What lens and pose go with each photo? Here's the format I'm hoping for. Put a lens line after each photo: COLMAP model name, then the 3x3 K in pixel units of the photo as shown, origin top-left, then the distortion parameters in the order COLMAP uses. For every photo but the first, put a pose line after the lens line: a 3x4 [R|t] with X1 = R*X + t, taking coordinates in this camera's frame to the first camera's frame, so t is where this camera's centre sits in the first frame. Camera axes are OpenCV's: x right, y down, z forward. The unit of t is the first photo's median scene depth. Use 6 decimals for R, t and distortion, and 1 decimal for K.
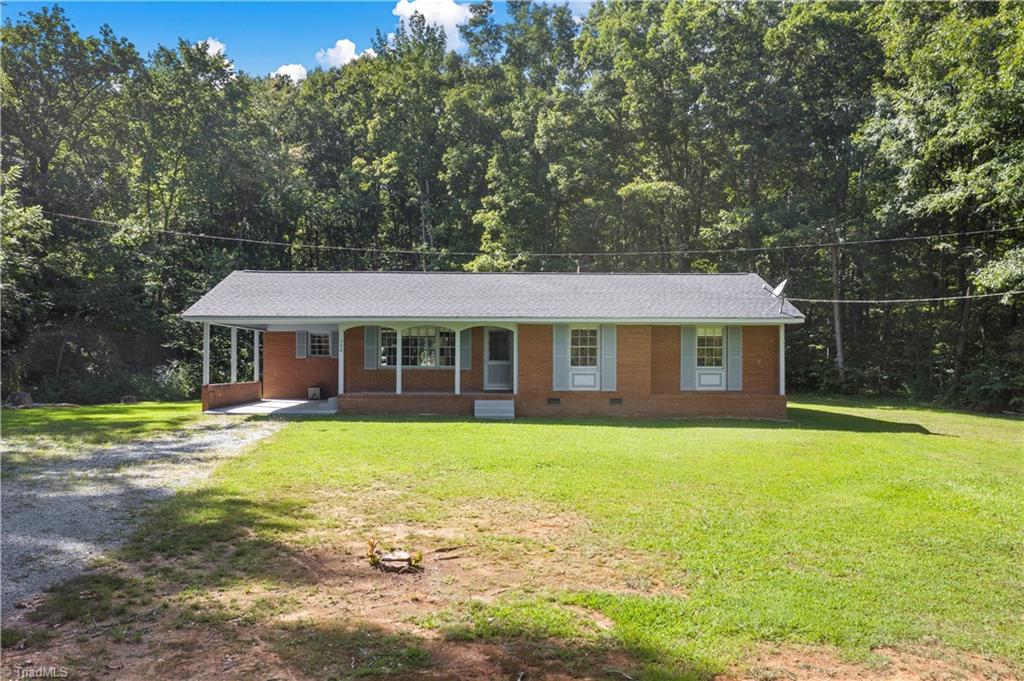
lens RADIAL K [[860.7, 0, 534.2], [0, 860.7, 360.9], [0, 0, 1]] dist [-0.001427, -0.001998]
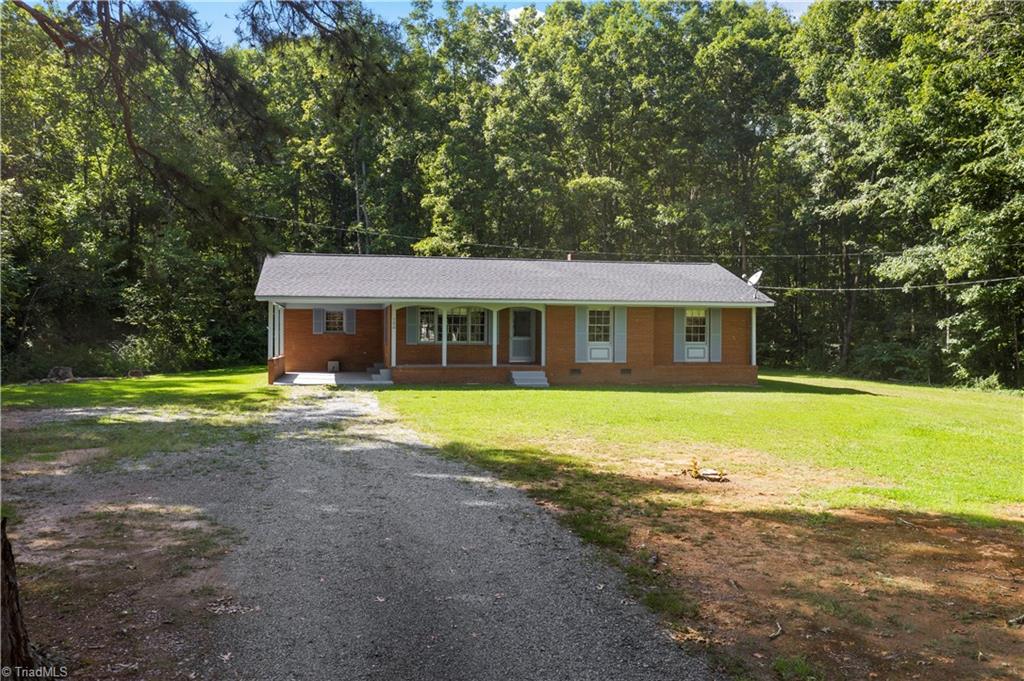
lens RADIAL K [[846.3, 0, 561.0], [0, 846.3, 340.3], [0, 0, 1]] dist [0.000194, 0.003265]
pose [[0.979101, 0.000546, 0.203375, -0.165556], [-0.001923, 0.999977, 0.006572, -0.002294], [-0.203367, -0.006825, 0.979079, -0.090756]]
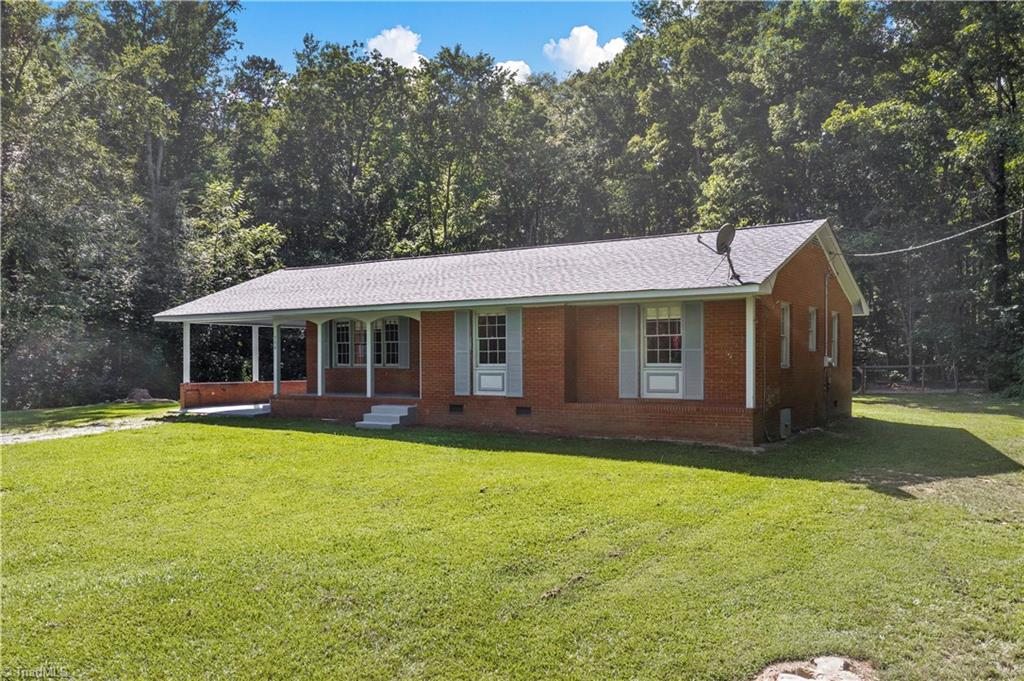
lens RADIAL K [[846.3, 0, 561.0], [0, 846.3, 340.3], [0, 0, 1]] dist [0.000194, 0.003265]
pose [[0.819386, -0.020860, -0.572863, 0.388826], [0.002645, 0.999465, -0.032611, 0.007294], [0.573237, 0.025206, 0.819002, 0.301665]]
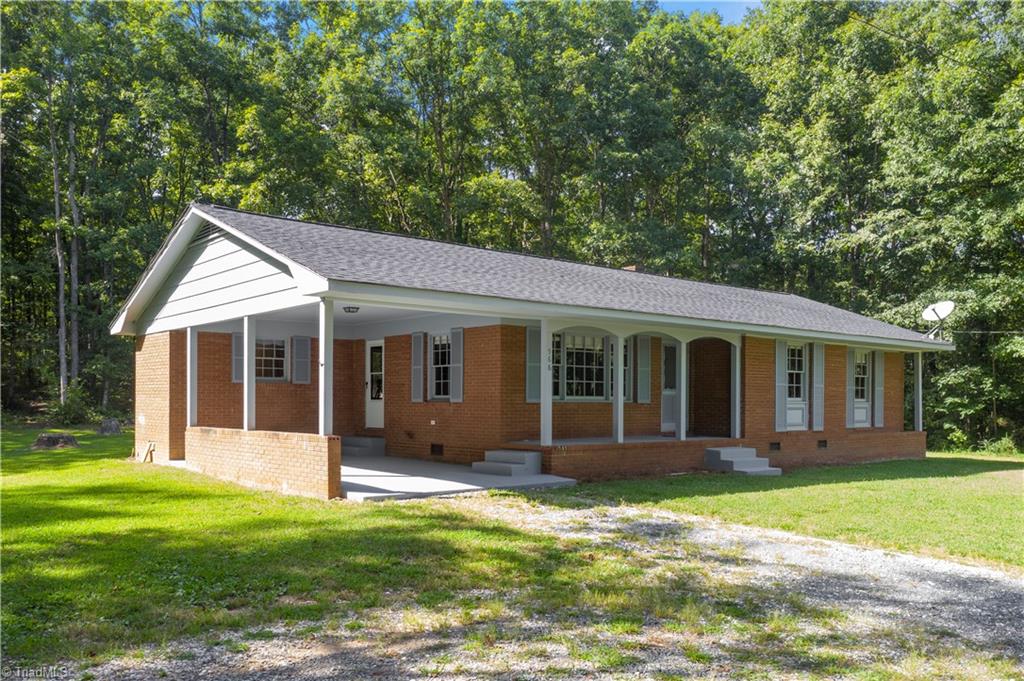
lens RADIAL K [[861.5, 0, 605.7], [0, 861.5, 394.6], [0, 0, 1]] dist [-0.010470, 0.001473]
pose [[0.766249, 0.006881, 0.642507, -0.392586], [-0.002024, 0.999964, -0.008295, 0.006966], [-0.642541, 0.005056, 0.766235, 0.384620]]
